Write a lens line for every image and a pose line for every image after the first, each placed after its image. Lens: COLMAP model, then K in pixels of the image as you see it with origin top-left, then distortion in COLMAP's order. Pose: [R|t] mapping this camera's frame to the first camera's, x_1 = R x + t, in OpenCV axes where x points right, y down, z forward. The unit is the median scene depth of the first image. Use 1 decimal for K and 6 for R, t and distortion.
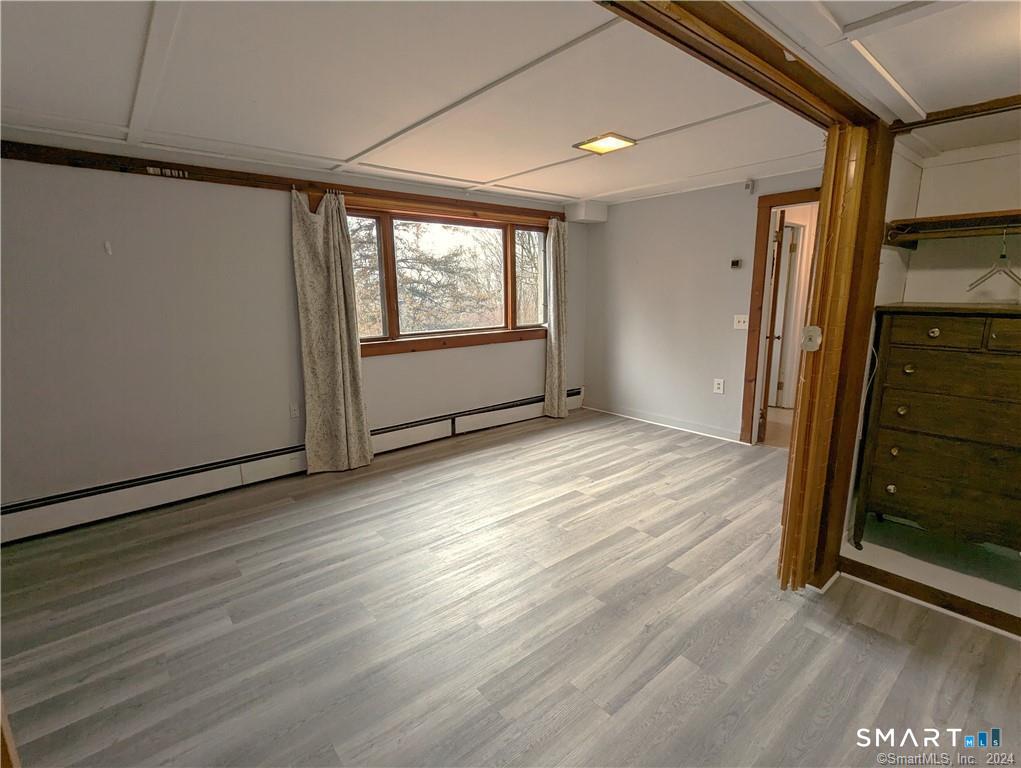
lens RADIAL K [[475.6, 0, 491.6], [0, 475.6, 384.3], [0, 0, 1]] dist [-0.000396, -0.000182]
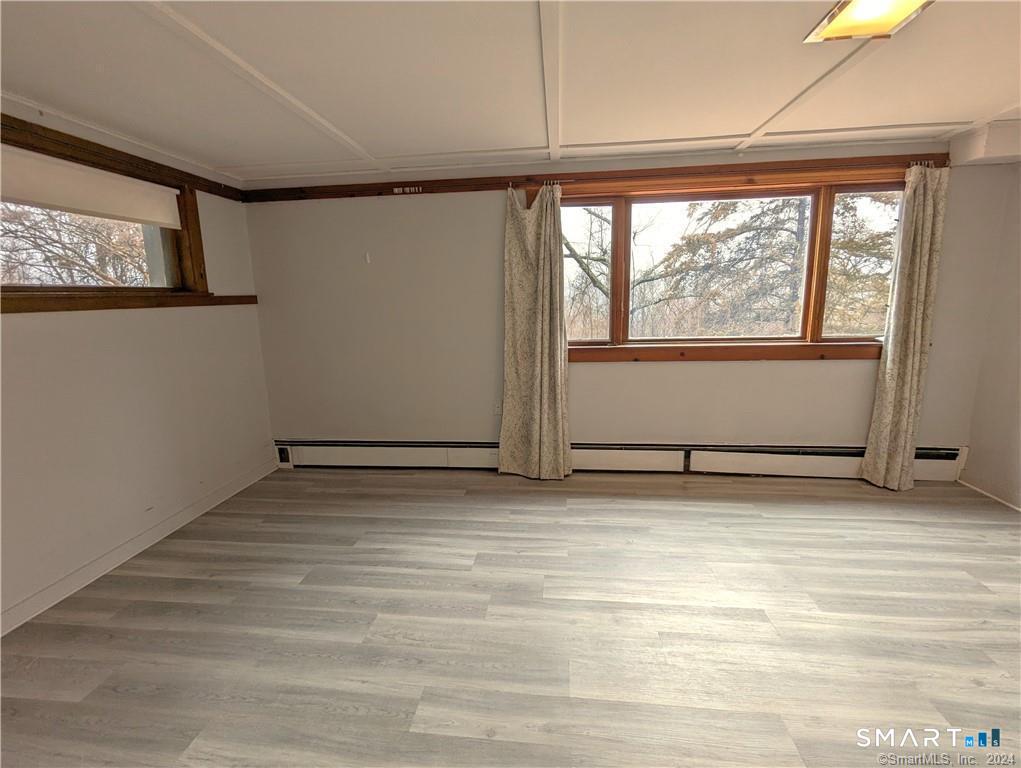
lens RADIAL K [[487.0, 0, 510.5], [0, 487.0, 384.0], [0, 0, 1]] dist [0.001028, -0.000921]
pose [[0.701152, 0.132553, -0.700582, 0.313615], [-0.123312, 0.990305, 0.063958, -0.062276], [0.702267, 0.041546, 0.710700, 0.267306]]
